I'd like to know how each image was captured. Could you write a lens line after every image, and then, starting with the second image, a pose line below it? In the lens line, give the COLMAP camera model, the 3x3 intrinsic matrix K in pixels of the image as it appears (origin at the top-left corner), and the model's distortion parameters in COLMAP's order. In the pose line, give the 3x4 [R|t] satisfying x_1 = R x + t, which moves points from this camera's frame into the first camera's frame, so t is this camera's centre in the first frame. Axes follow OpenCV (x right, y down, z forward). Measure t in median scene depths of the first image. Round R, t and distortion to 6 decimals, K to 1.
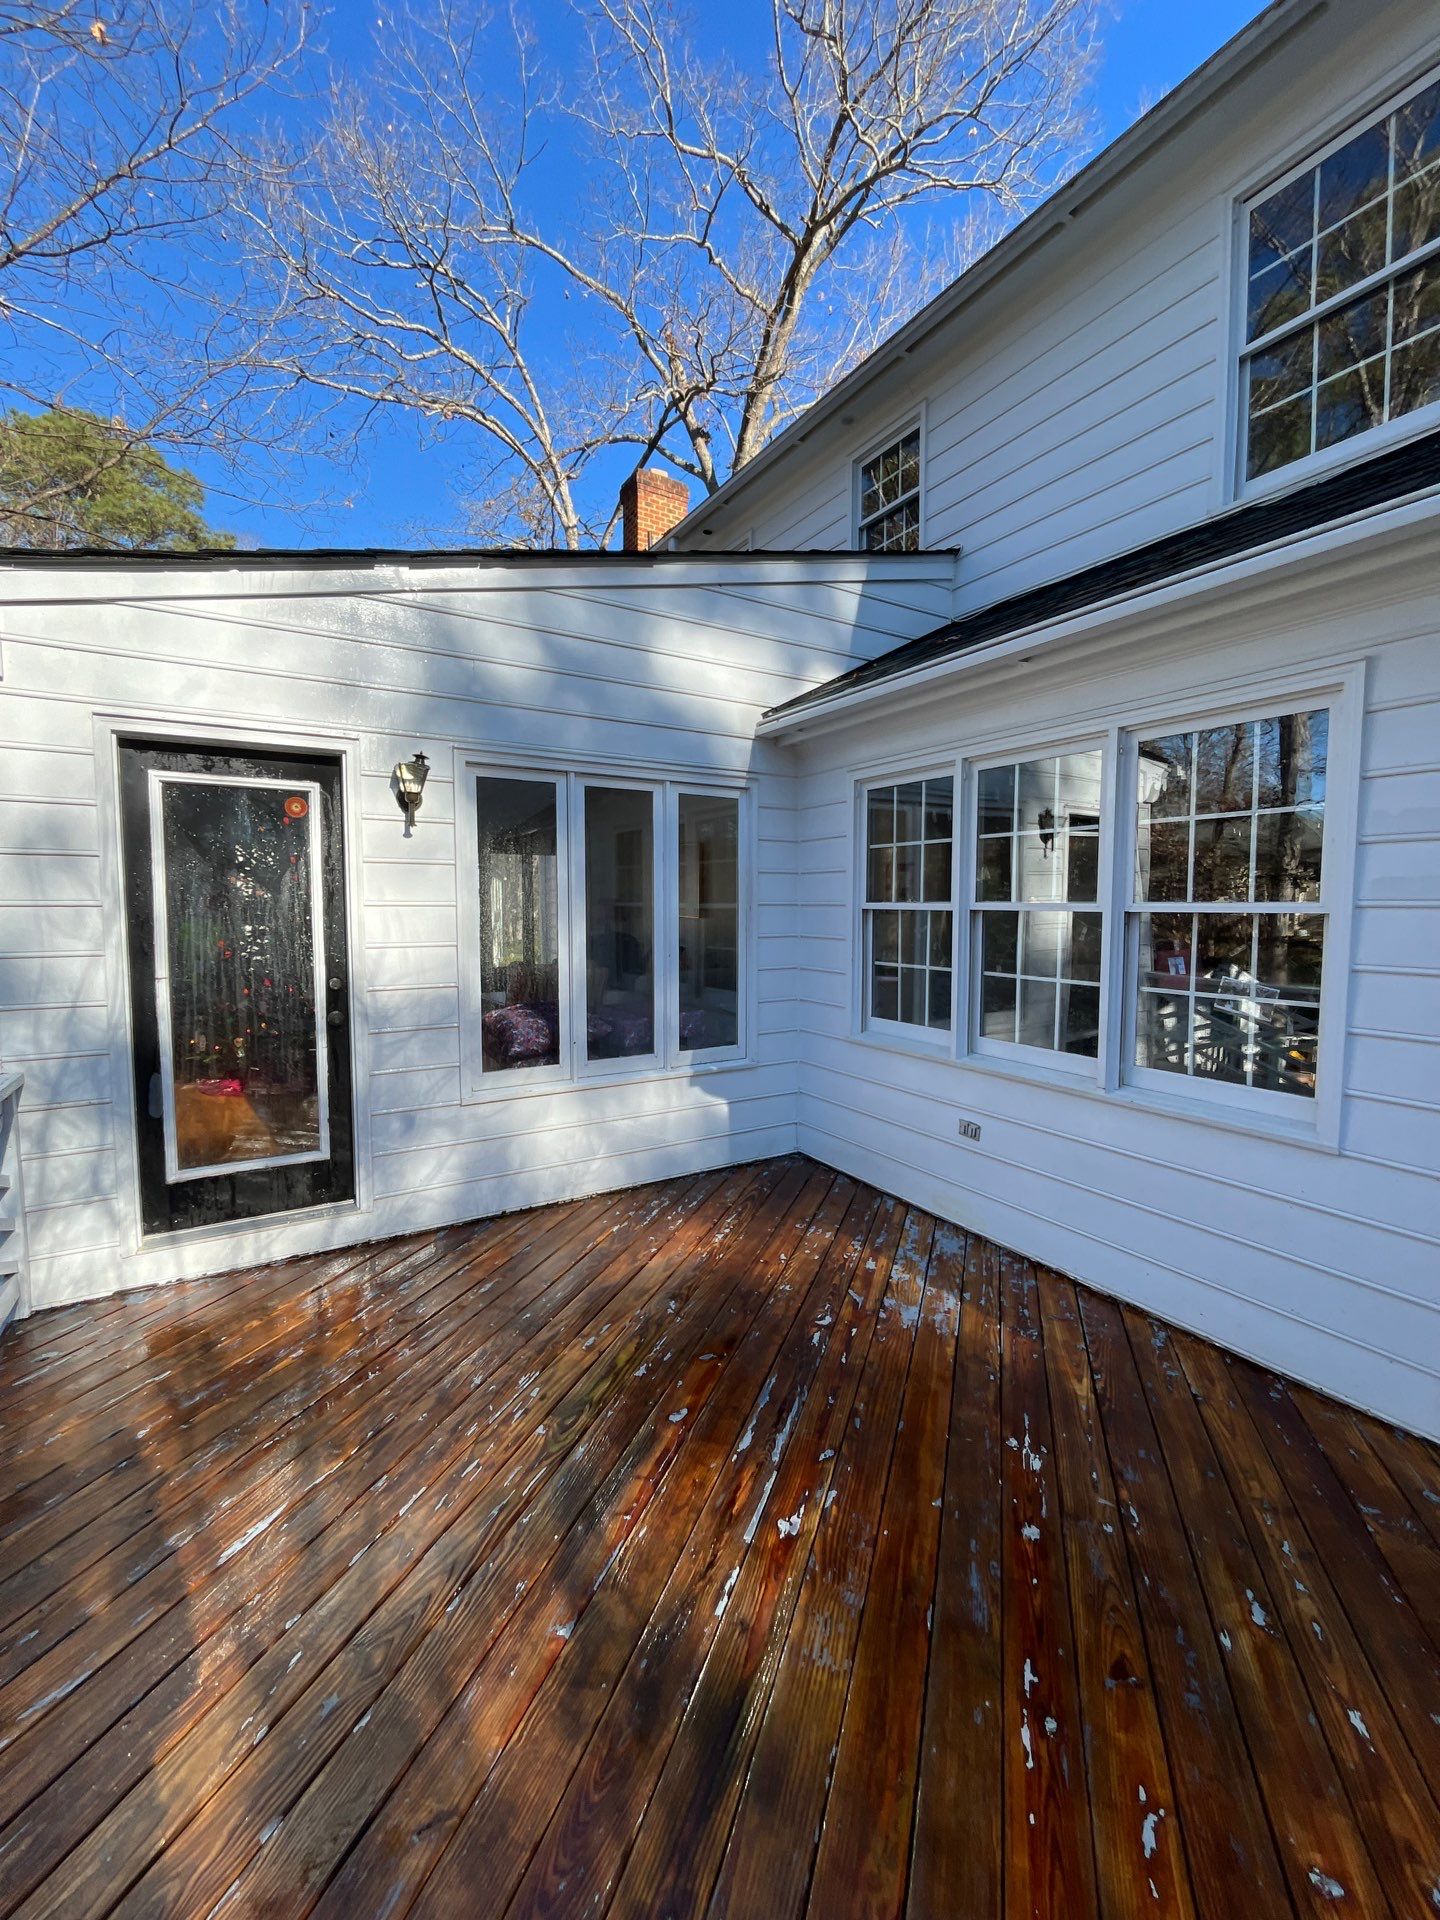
lens RADIAL K [[774.9, 0, 719.9], [0, 774.9, 957.2], [0, 0, 1]] dist [-0.006640, 0.000044]
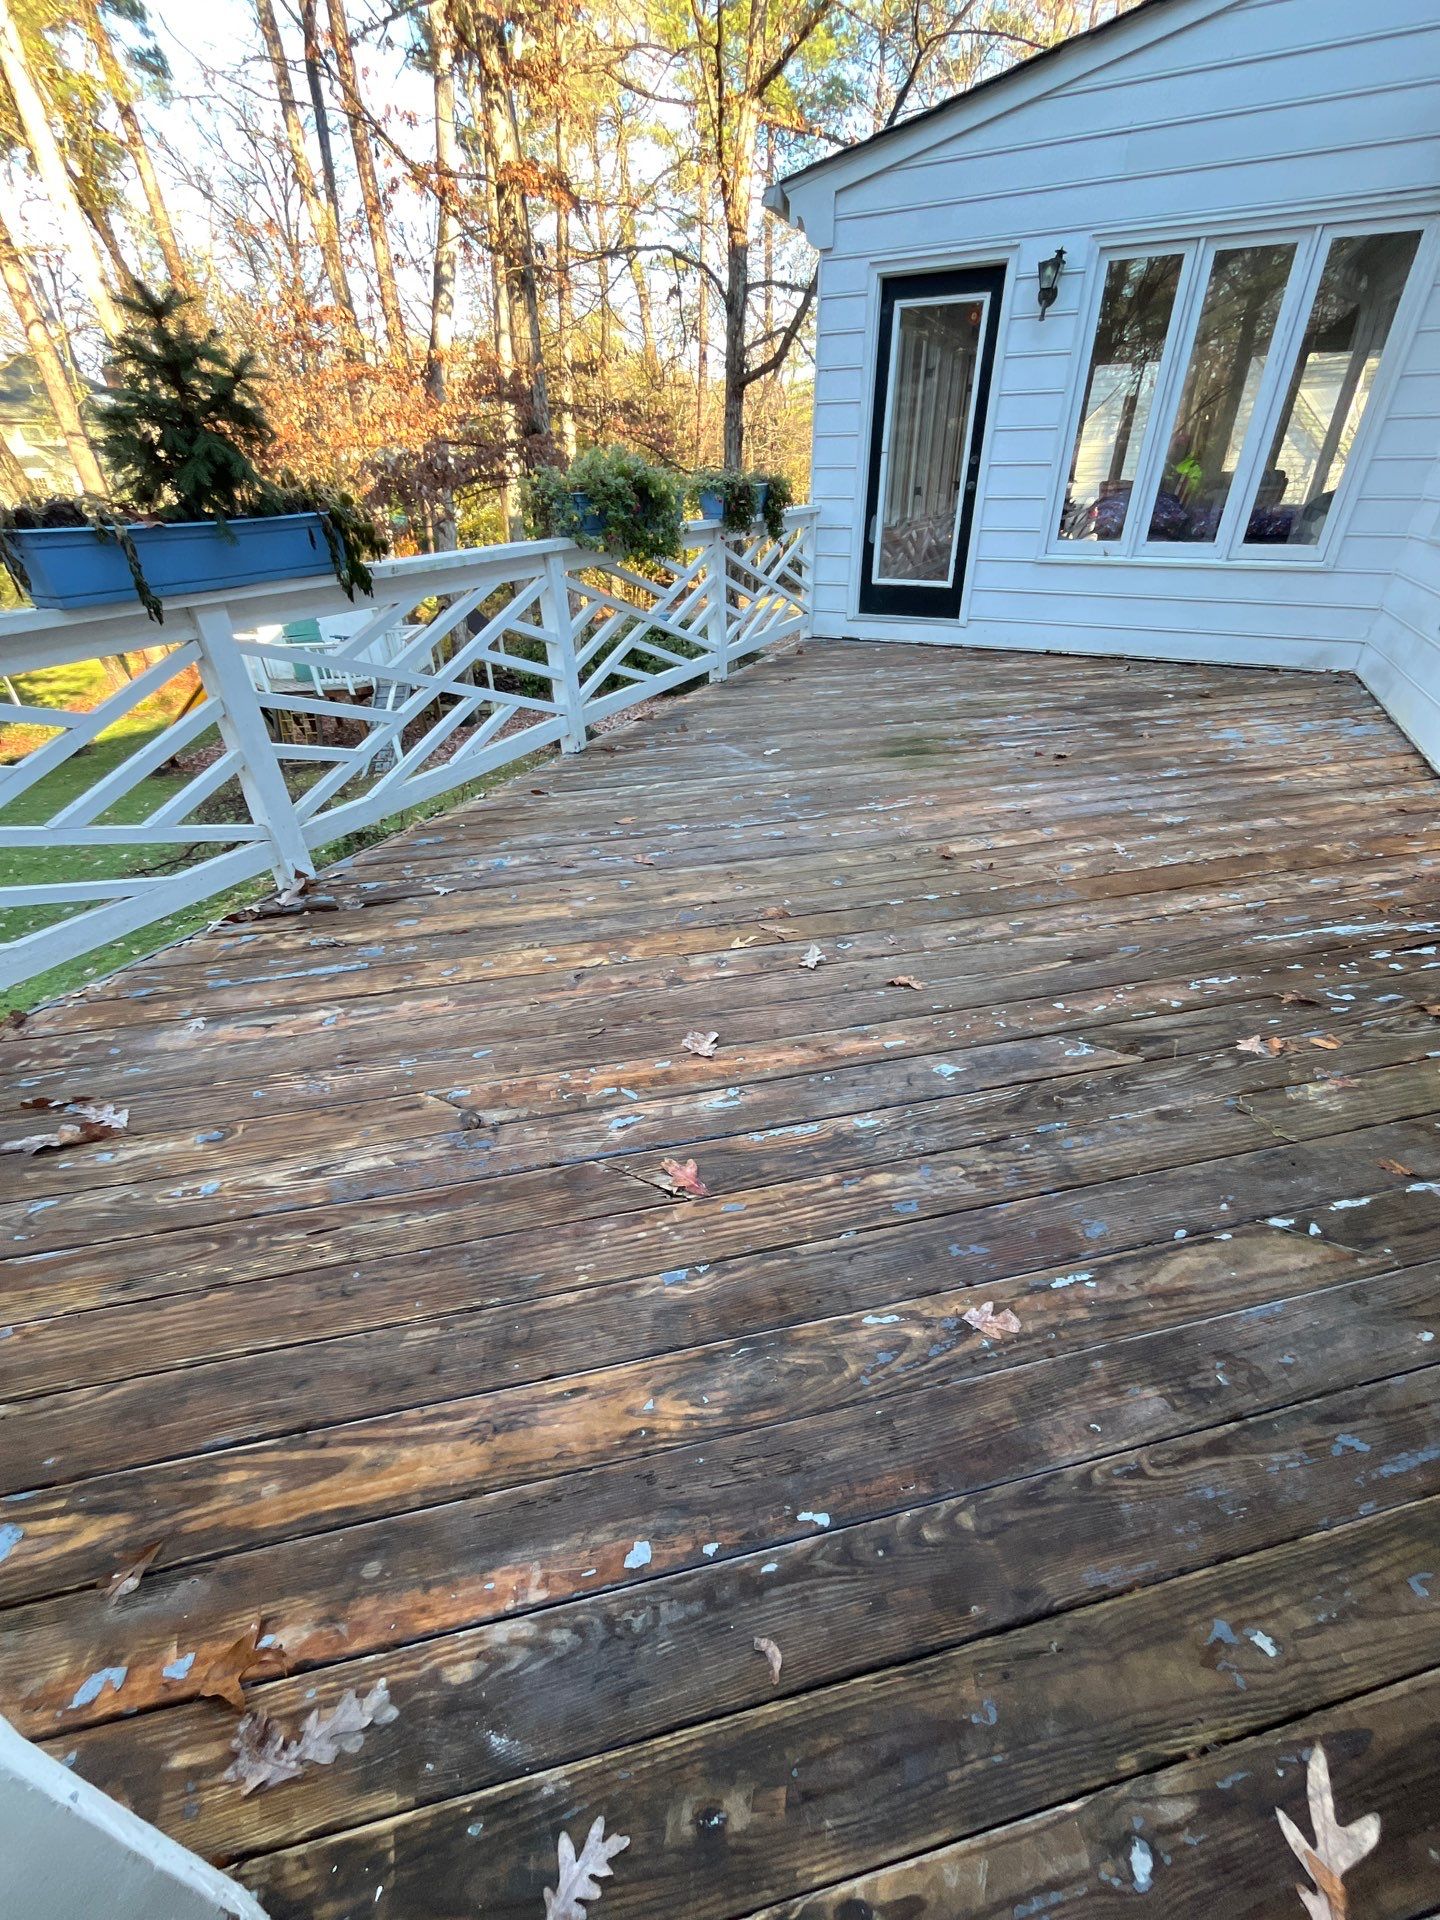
lens RADIAL K [[774.9, 0, 720.6], [0, 774.9, 956.7], [0, 0, 1]] dist [-0.006640, 0.000044]
pose [[0.535917, 0.440740, -0.720098, 0.724775], [-0.044042, 0.866356, 0.497481, 0.140940], [0.843121, -0.234894, 0.483706, -0.364564]]
